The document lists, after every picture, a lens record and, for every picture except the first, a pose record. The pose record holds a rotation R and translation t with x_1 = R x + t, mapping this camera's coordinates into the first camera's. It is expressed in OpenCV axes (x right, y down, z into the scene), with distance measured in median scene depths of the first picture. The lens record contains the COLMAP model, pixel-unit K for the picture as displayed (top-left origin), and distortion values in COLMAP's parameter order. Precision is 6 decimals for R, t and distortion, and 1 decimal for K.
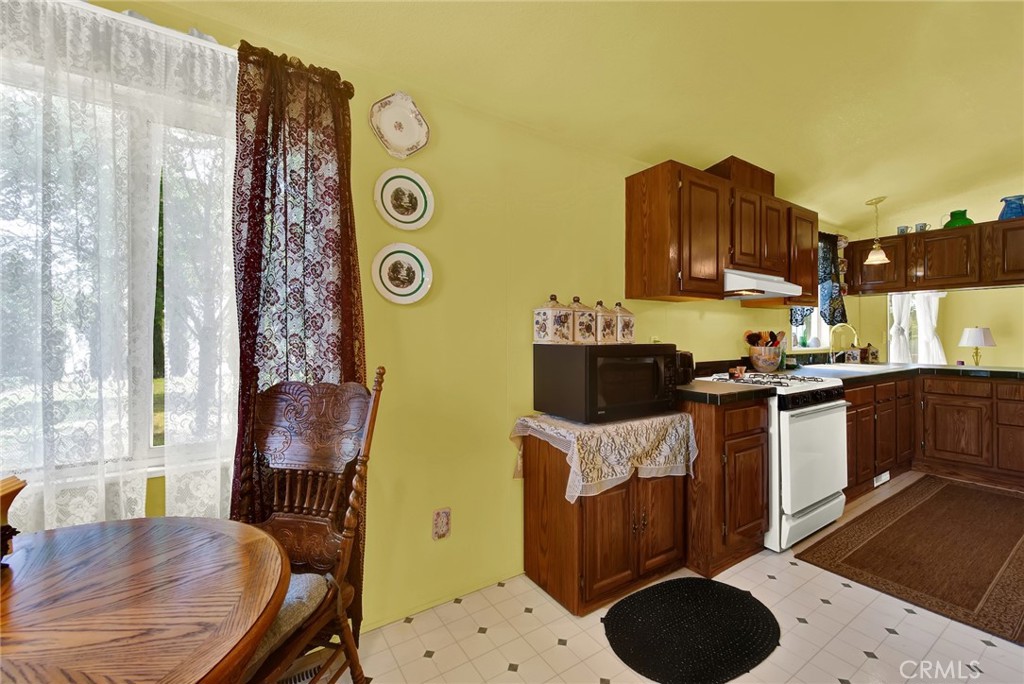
lens RADIAL K [[421.4, 0, 521.3], [0, 421.4, 335.6], [0, 0, 1]] dist [0.002493, -0.001808]
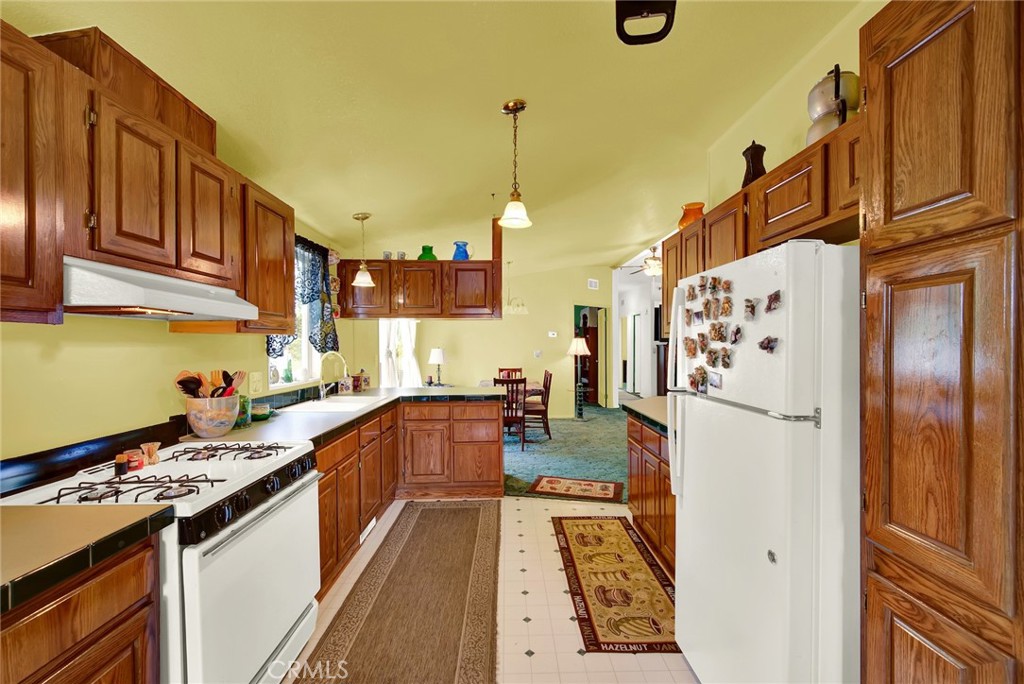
lens RADIAL K [[421.4, 0, 515.3], [0, 421.4, 346.2], [0, 0, 1]] dist [0.002493, -0.001808]
pose [[0.533430, -0.004006, 0.845835, 0.261977], [0.005112, 0.999986, 0.001512, -0.043979], [-0.845829, 0.003518, 0.533443, 0.253445]]
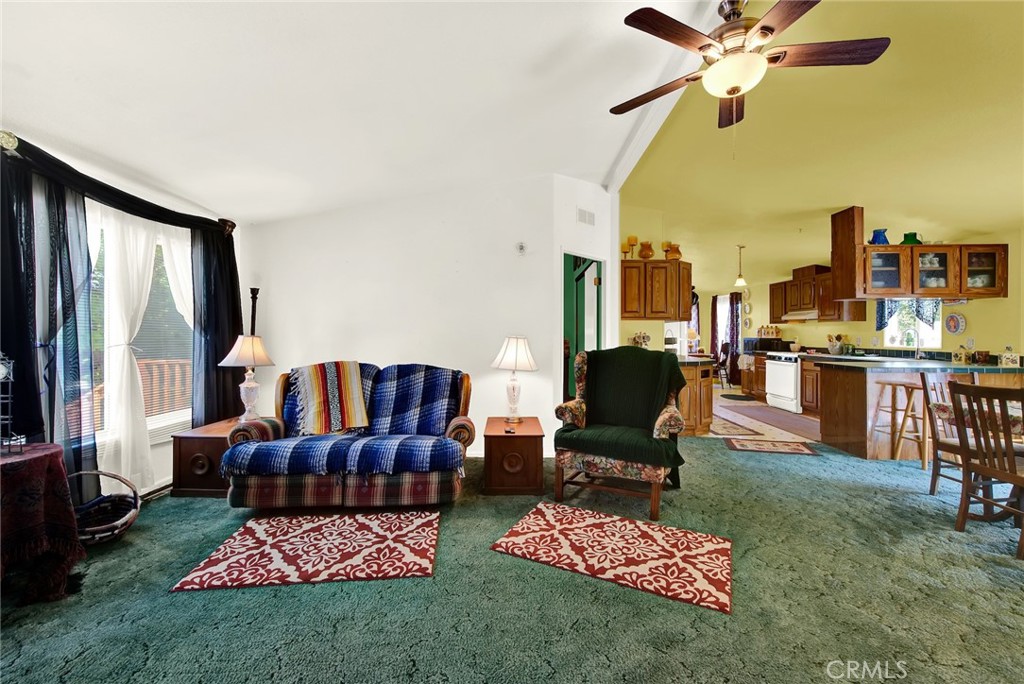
lens RADIAL K [[421.4, 0, 514.3], [0, 421.4, 335.1], [0, 0, 1]] dist [0.002493, -0.001808]
pose [[-0.569737, 0.005612, -0.821808, 2.825151], [-0.001197, 0.999970, 0.007659, -0.018447], [0.821827, 0.005347, -0.569713, 0.813021]]
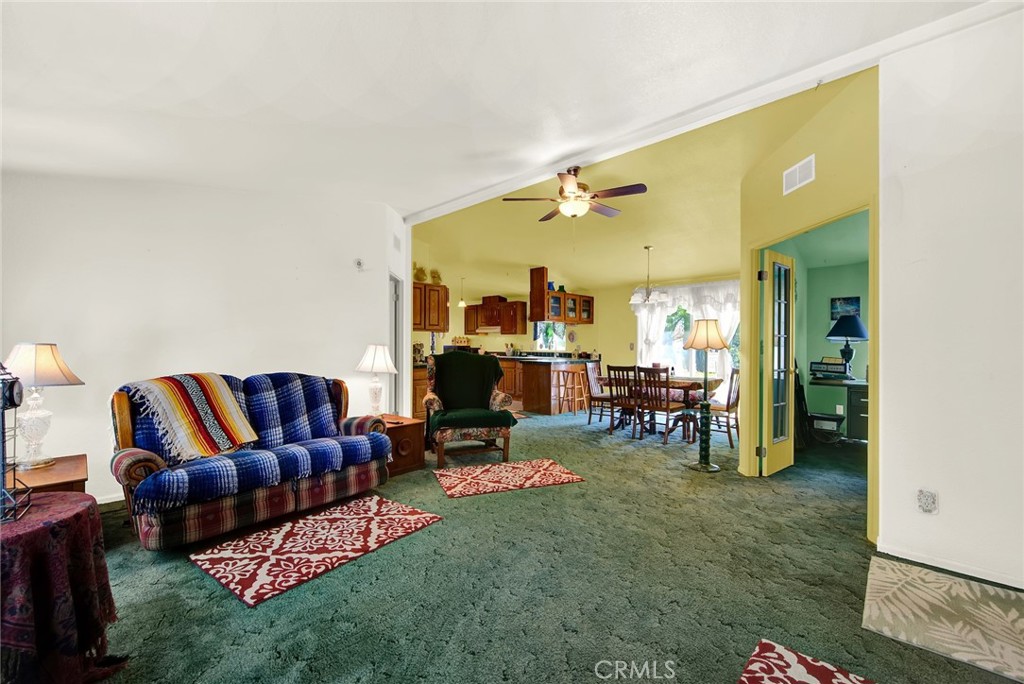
lens RADIAL K [[421.4, 0, 516.0], [0, 421.4, 345.4], [0, 0, 1]] dist [0.002493, -0.001808]
pose [[0.227193, 0.009295, -0.973805, 3.226866], [-0.006085, 0.999948, 0.008125, -0.015924], [0.973831, 0.004080, 0.227238, 0.330631]]
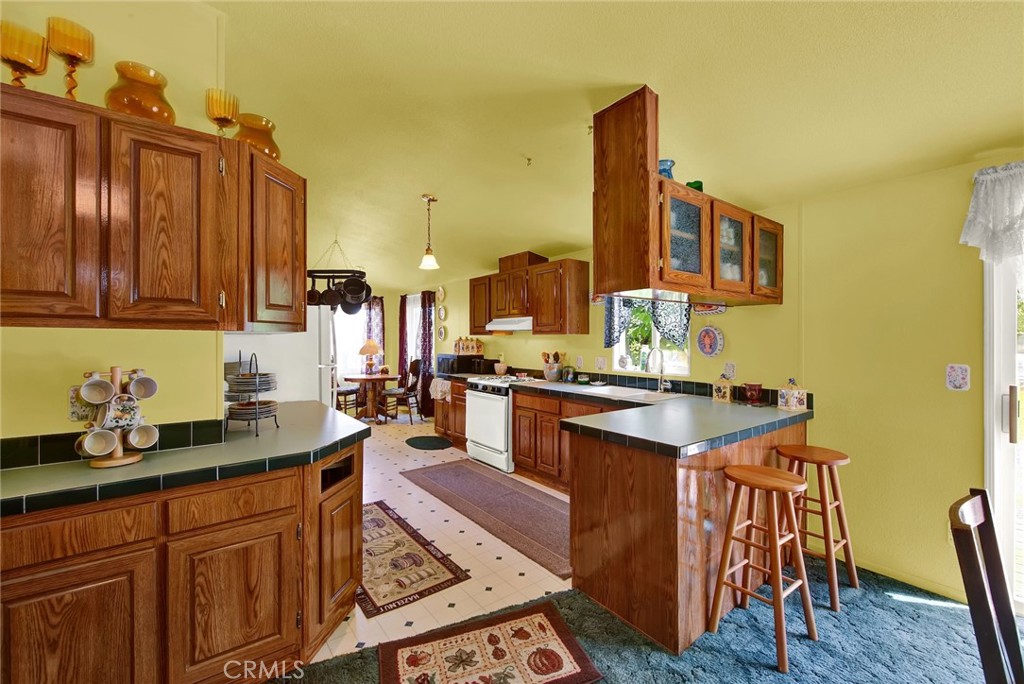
lens RADIAL K [[421.4, 0, 517.8], [0, 421.4, 336.5], [0, 0, 1]] dist [0.002493, -0.001808]
pose [[0.071731, -0.004490, -0.997414, 1.808387], [-0.004893, 0.999976, -0.004853, -0.050524], [0.997412, 0.005228, 0.071708, 0.718574]]
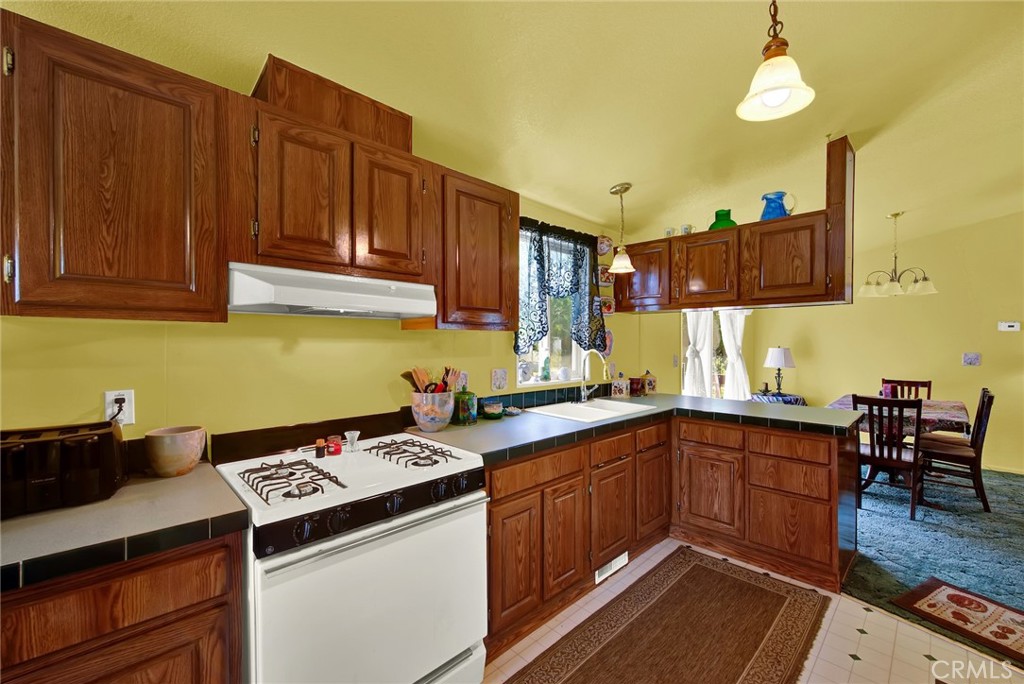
lens RADIAL K [[421.4, 0, 515.2], [0, 421.4, 344.8], [0, 0, 1]] dist [0.002493, -0.001808]
pose [[0.981115, 0.002330, 0.193412, 0.534637], [-0.002843, 0.999993, 0.002375, -0.044266], [-0.193405, -0.002880, 0.981115, 0.310836]]
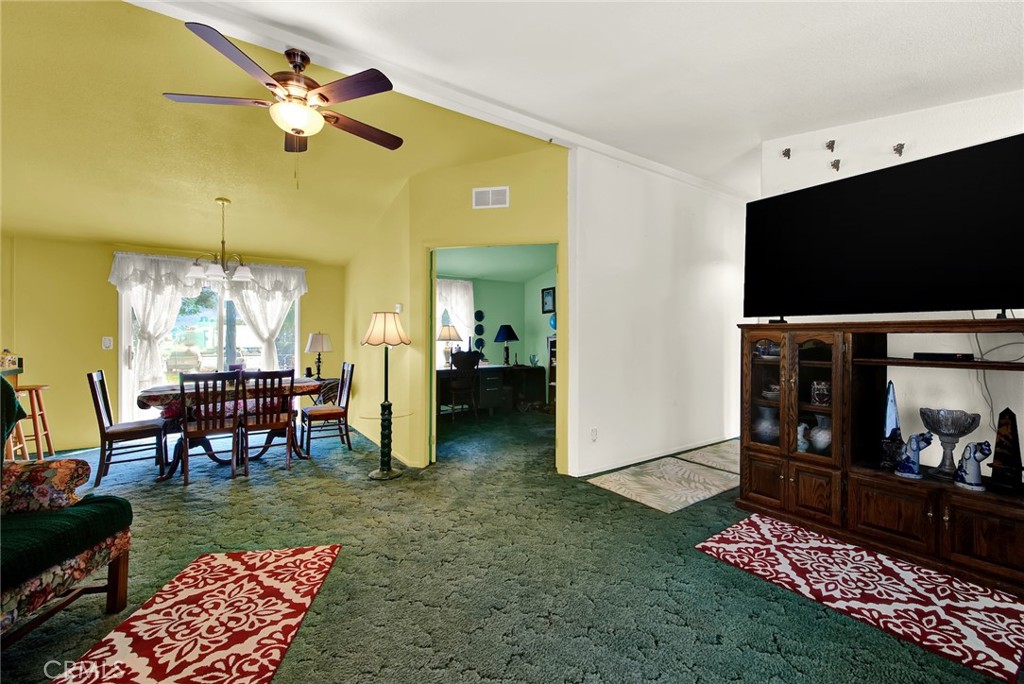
lens RADIAL K [[421.4, 0, 516.8], [0, 421.4, 340.5], [0, 0, 1]] dist [0.002493, -0.001808]
pose [[0.999877, 0.004174, 0.015145, 2.526643], [-0.004224, 0.999986, 0.003231, -0.013530], [-0.015132, -0.003295, 0.999880, 0.039637]]
